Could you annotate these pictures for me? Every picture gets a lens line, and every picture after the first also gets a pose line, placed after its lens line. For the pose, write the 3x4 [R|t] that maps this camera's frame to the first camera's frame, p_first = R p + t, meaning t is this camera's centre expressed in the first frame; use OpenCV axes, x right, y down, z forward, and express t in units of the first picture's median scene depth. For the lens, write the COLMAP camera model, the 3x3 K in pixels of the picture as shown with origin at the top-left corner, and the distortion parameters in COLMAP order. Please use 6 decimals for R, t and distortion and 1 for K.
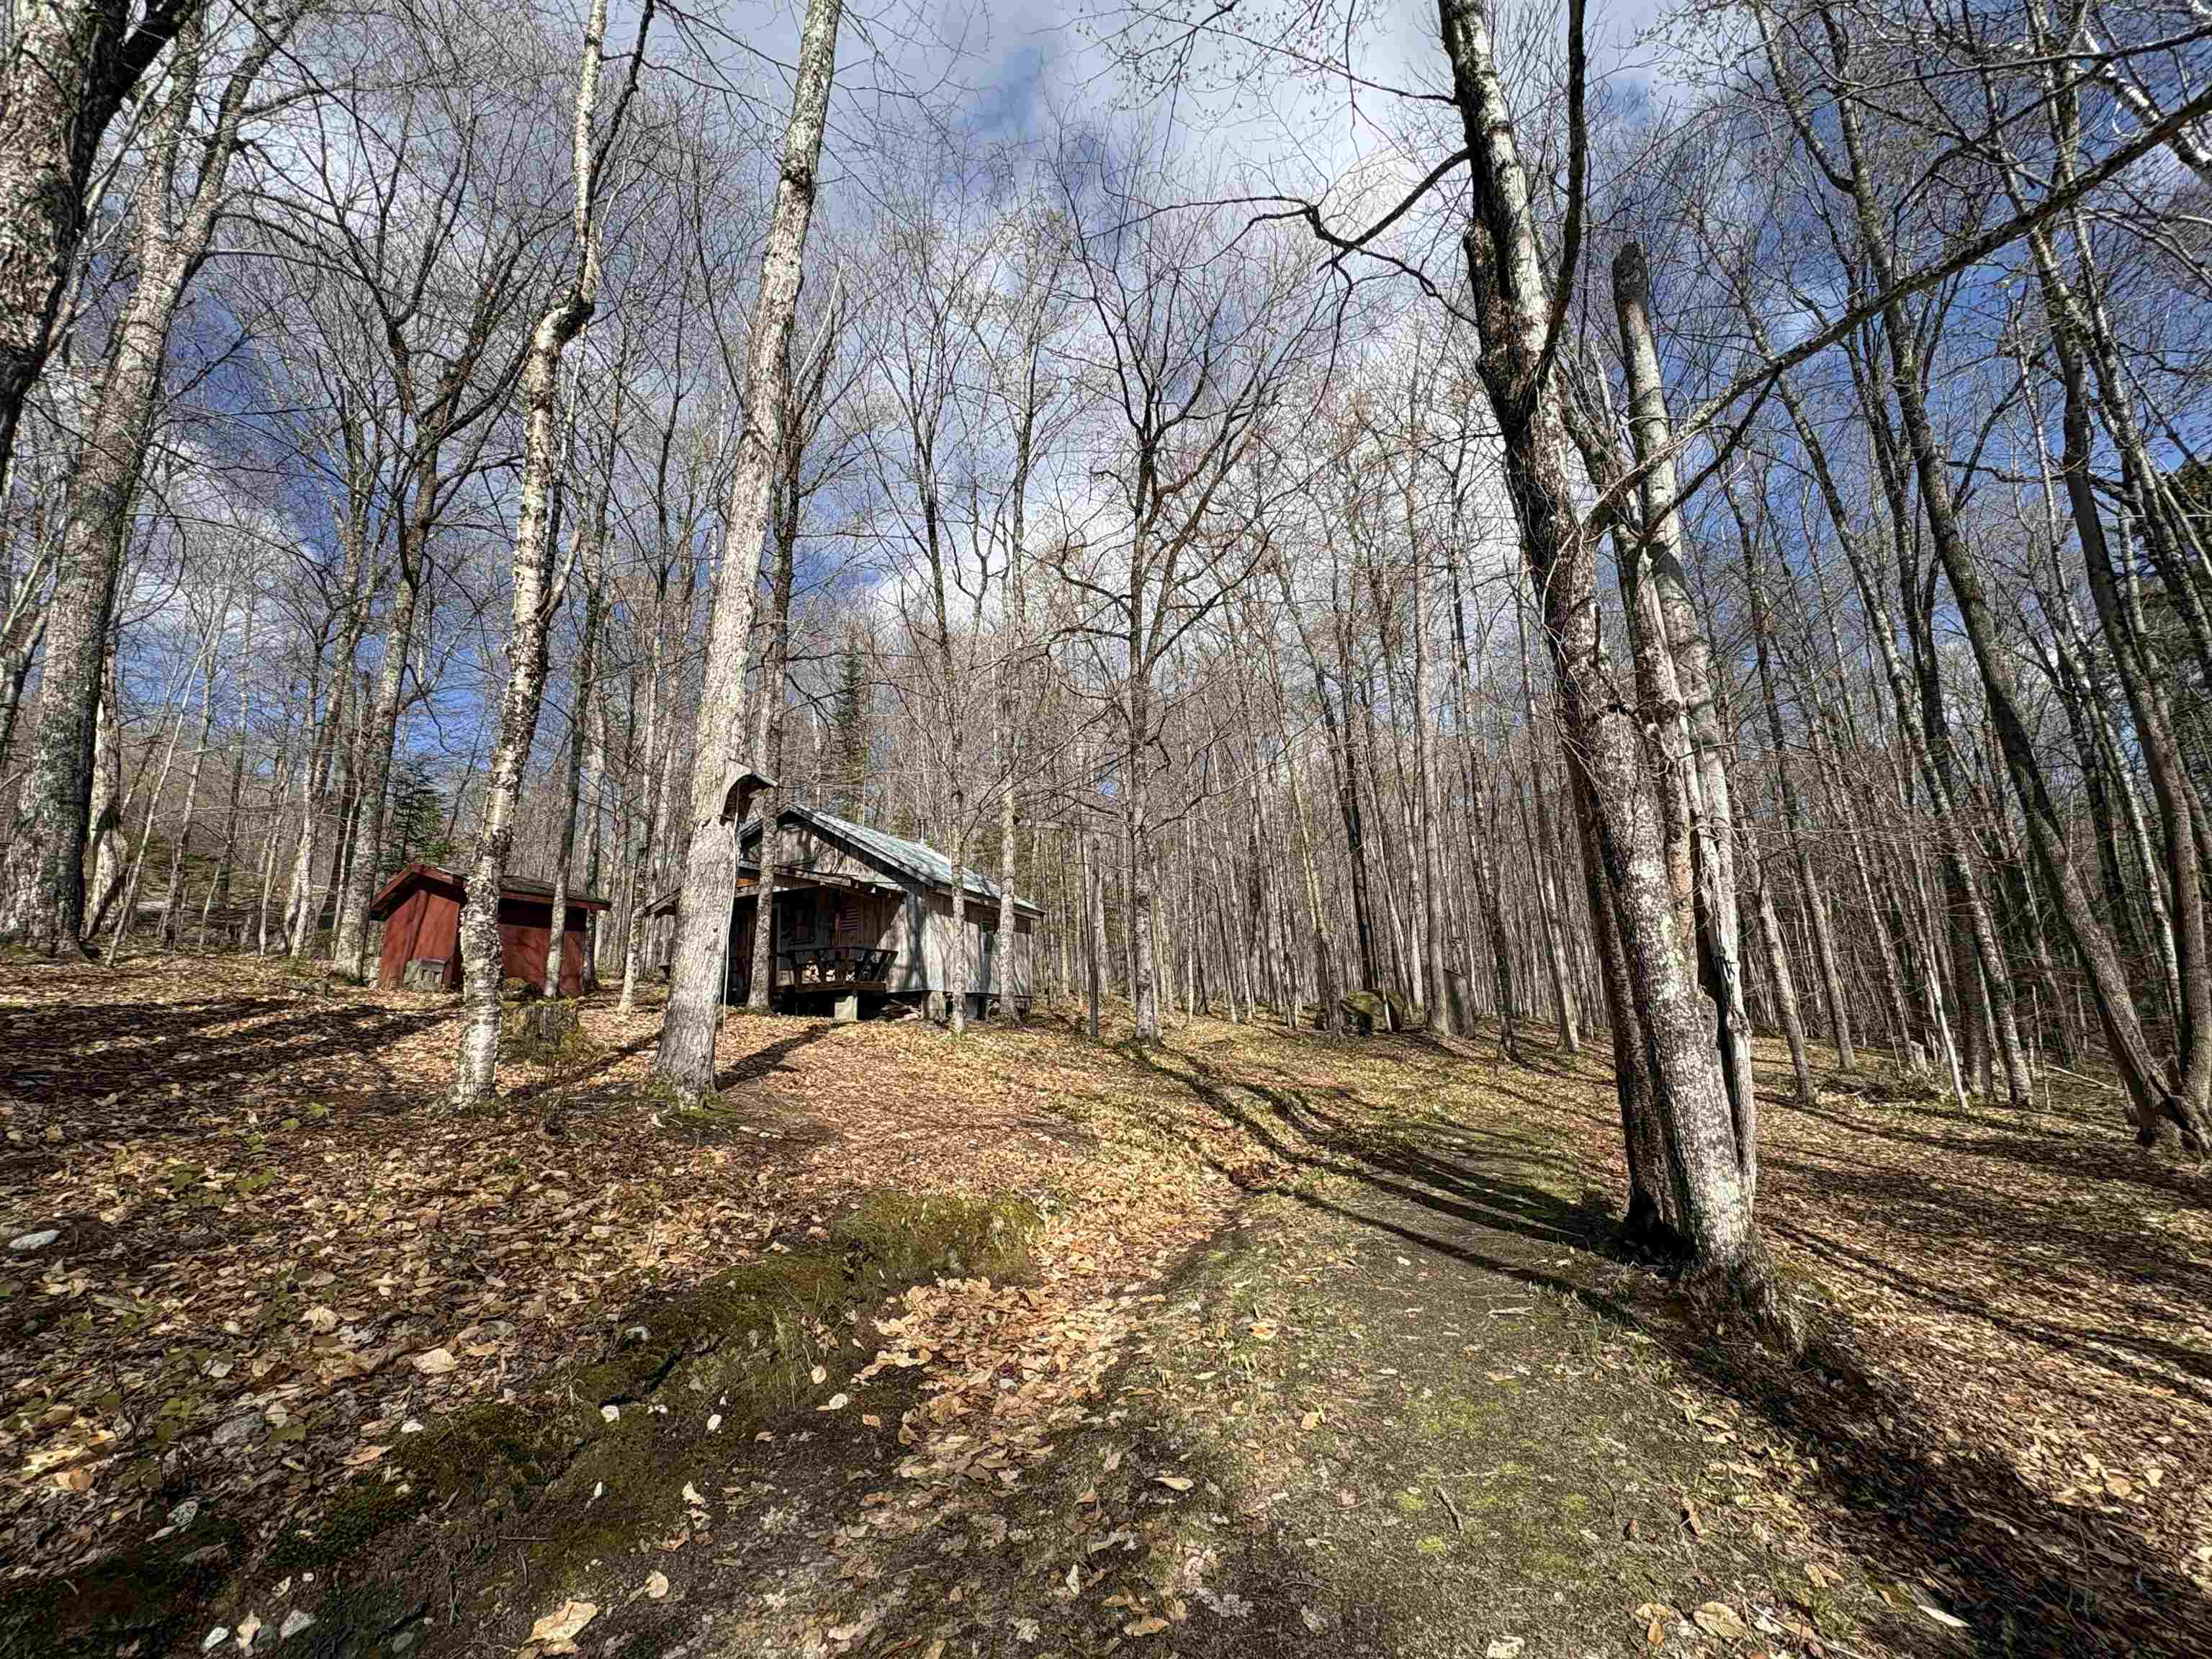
lens RADIAL K [[879.3, 0, 1112.5], [0, 879.3, 834.0], [0, 0, 1]] dist [0.000578, -0.000236]
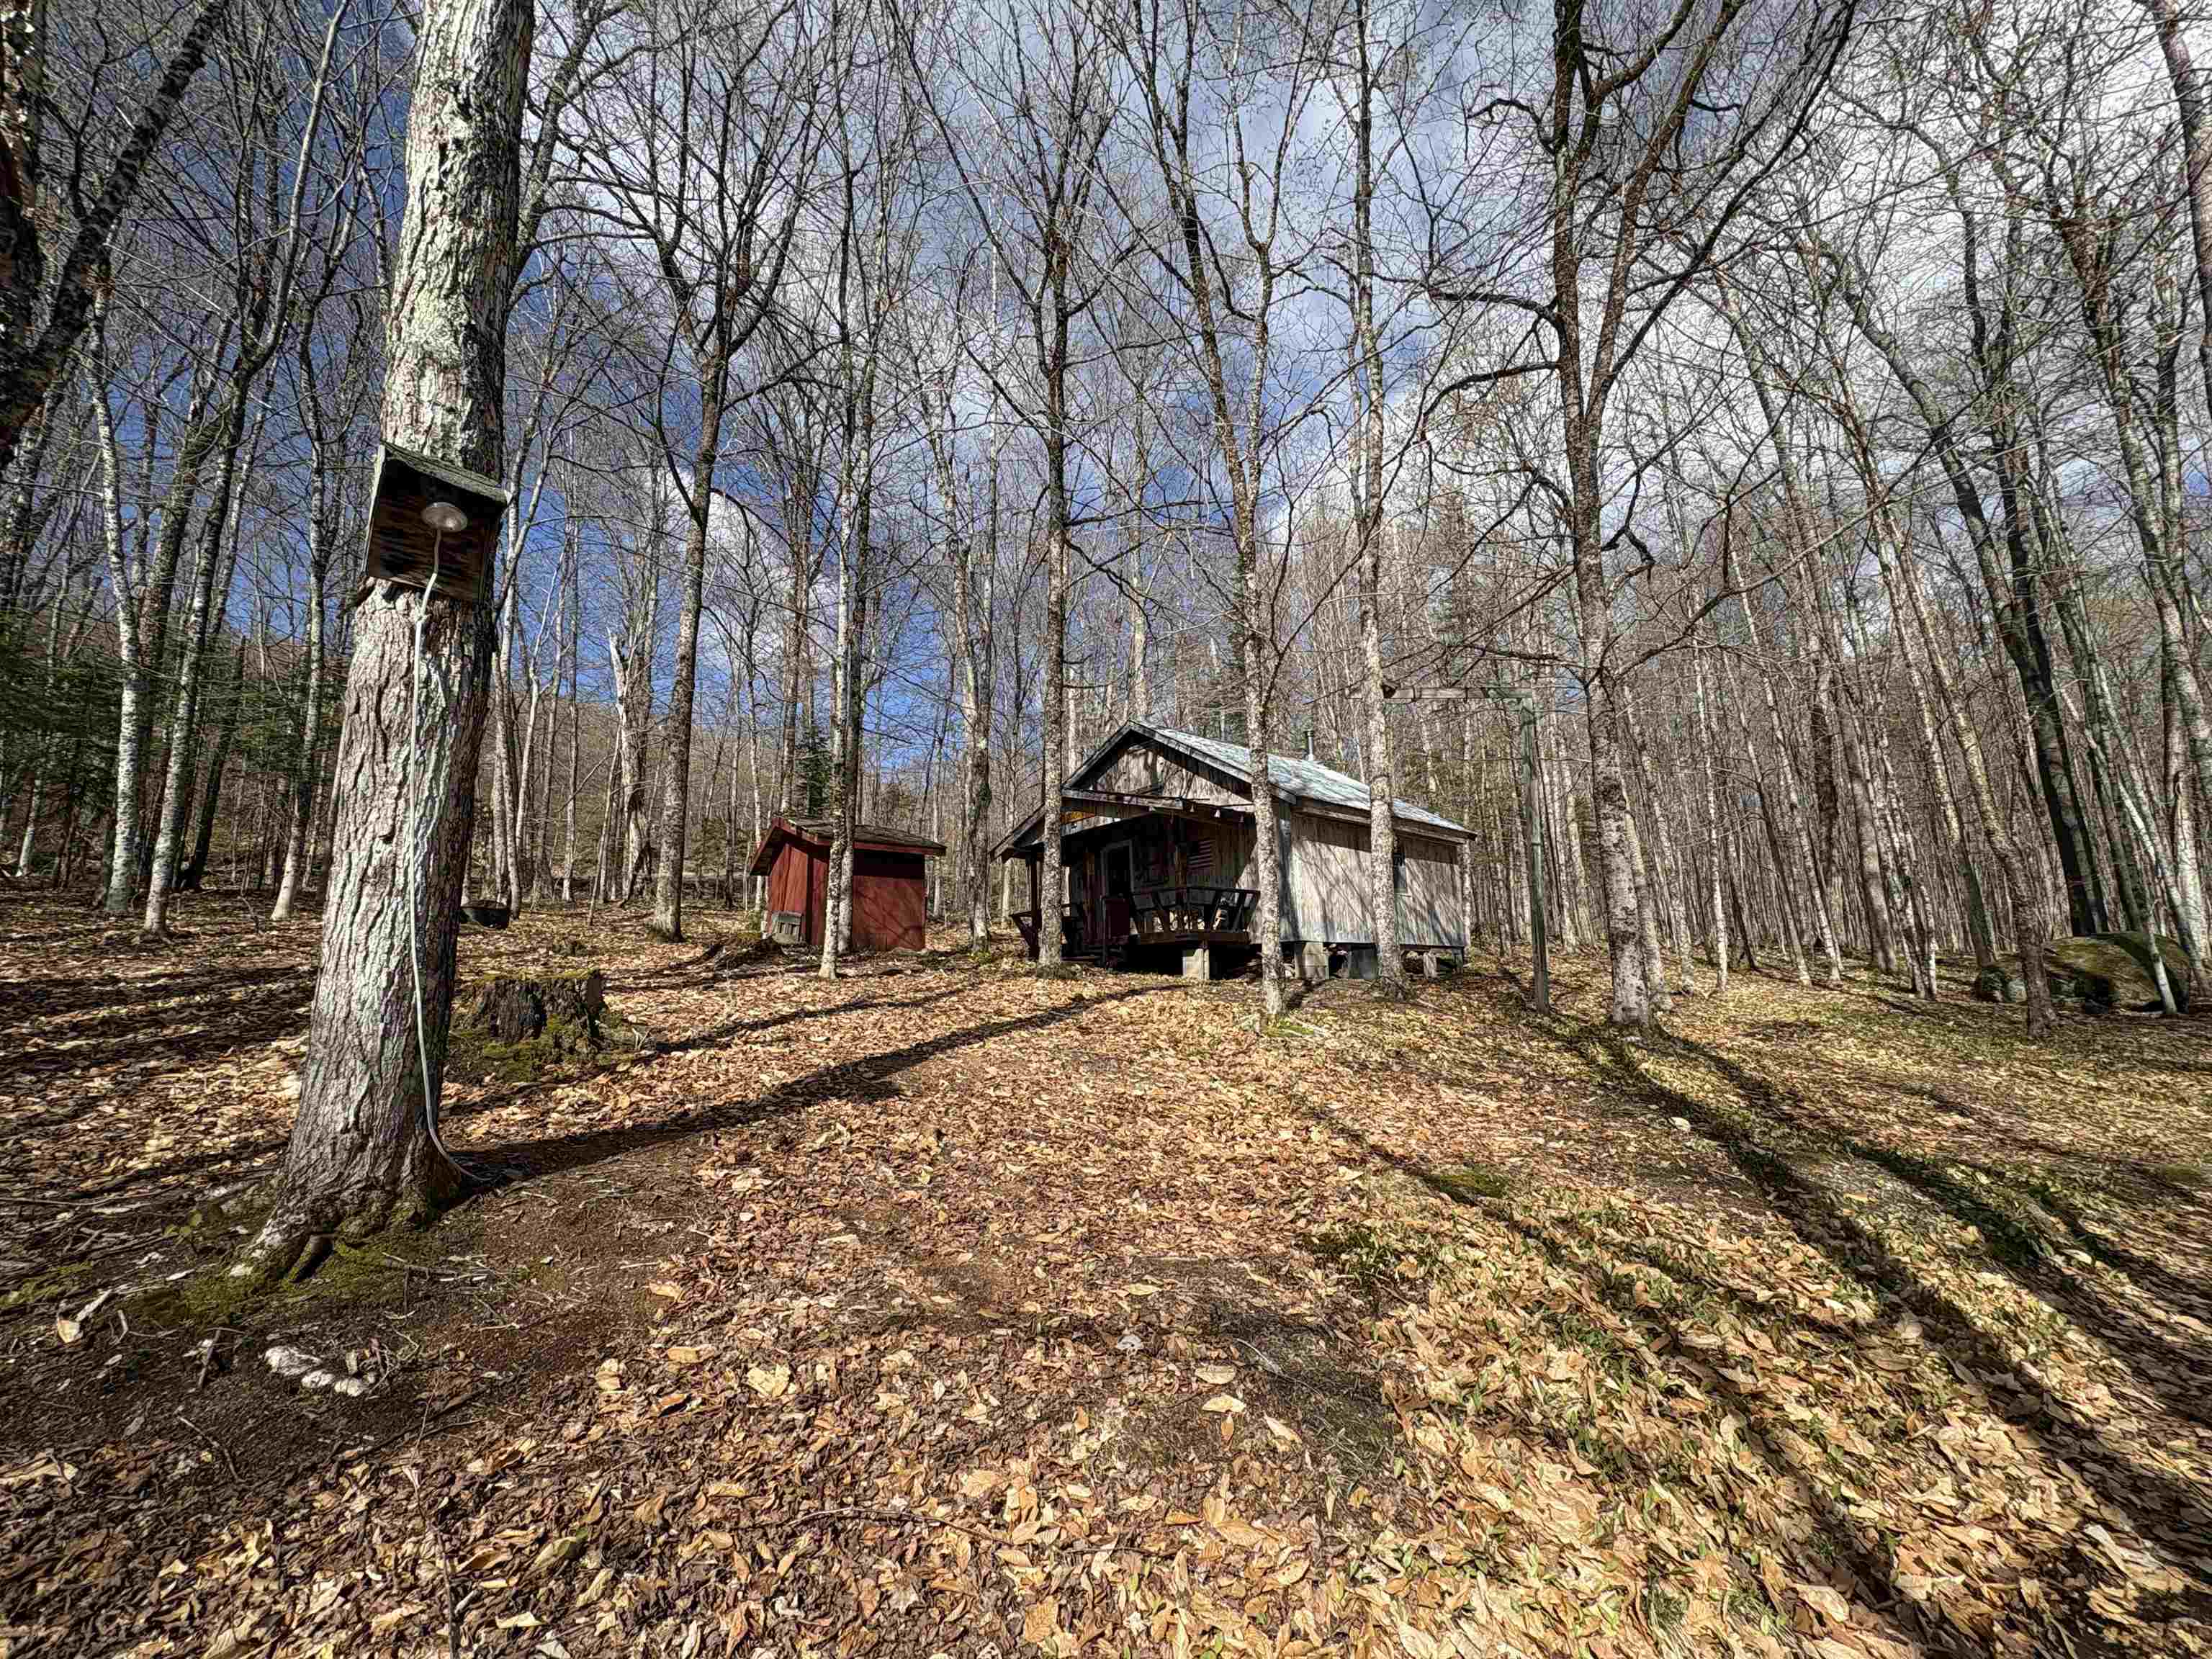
lens RADIAL K [[879.3, 0, 1103.5], [0, 879.3, 833.9], [0, 0, 1]] dist [0.000578, -0.000236]
pose [[0.866220, -0.061489, -0.495864, 0.026173], [0.092853, 0.994922, 0.038830, 0.042715], [0.490959, -0.079678, 0.867532, 0.278508]]
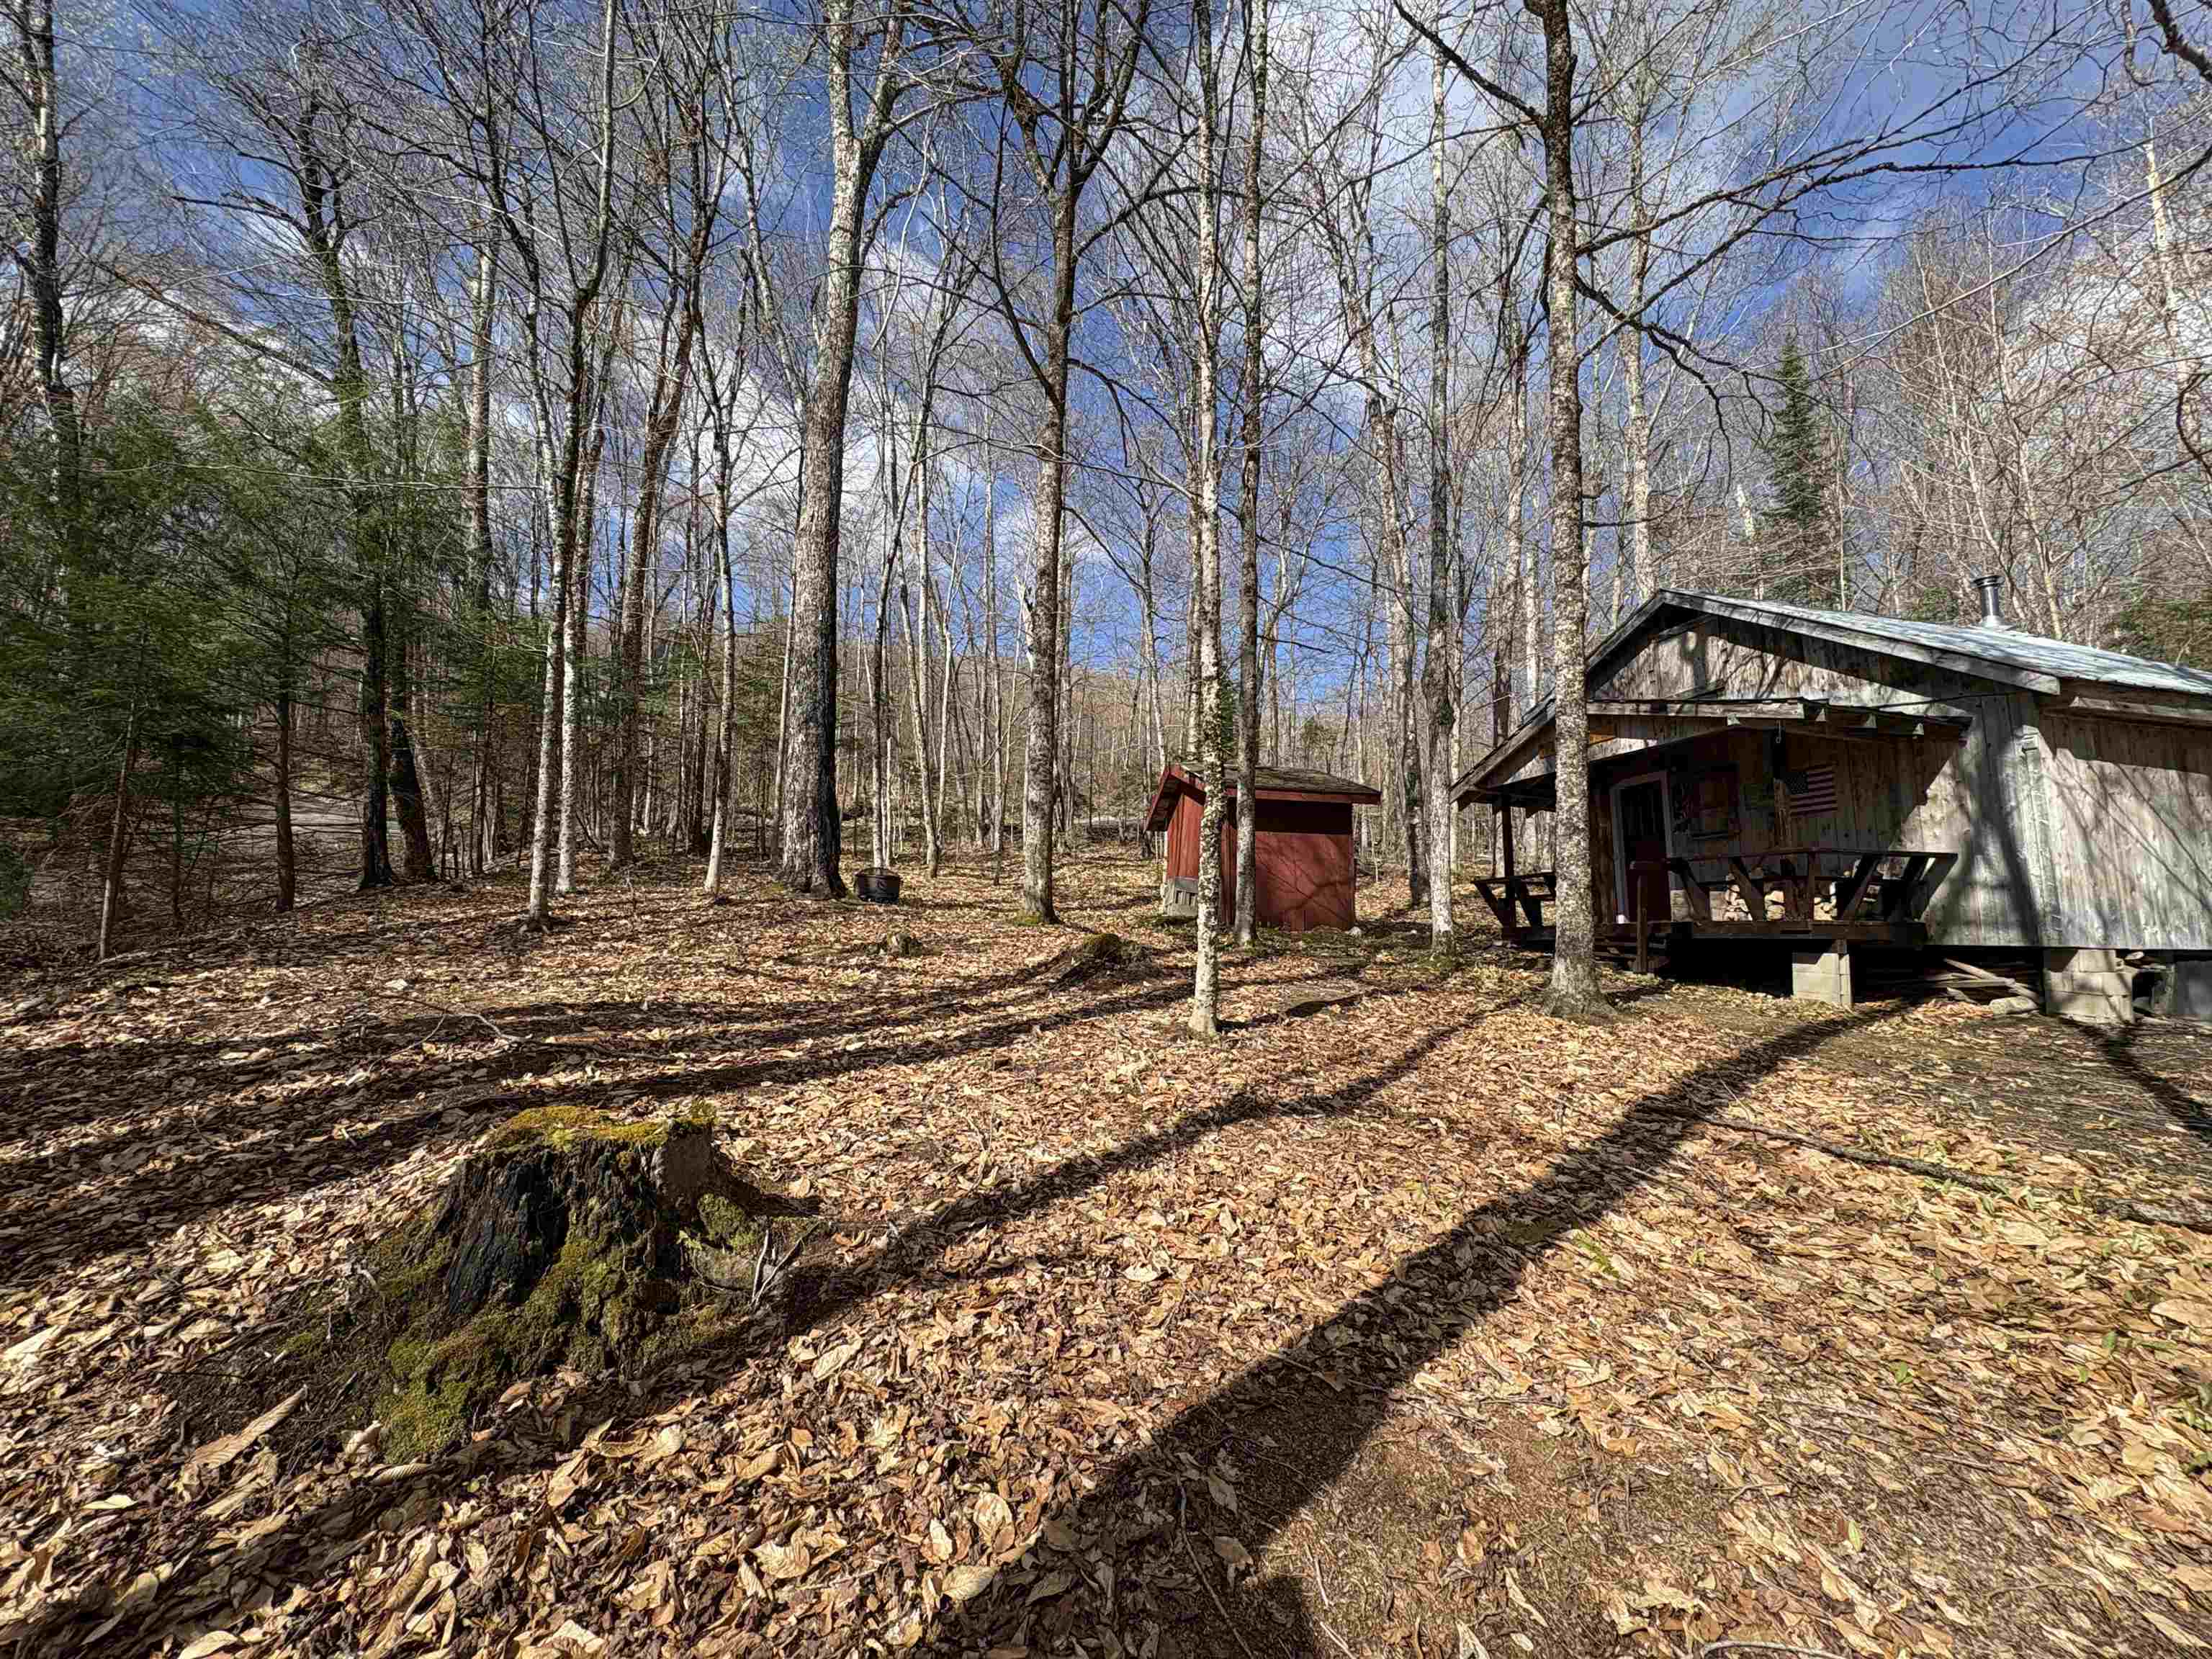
lens RADIAL K [[879.3, 0, 1104.7], [0, 879.3, 825.4], [0, 0, 1]] dist [0.000578, -0.000236]
pose [[0.547563, -0.040022, -0.835807, -0.115280], [0.143725, 0.988509, 0.046824, 0.039784], [0.824329, -0.145765, 0.547024, 0.435242]]
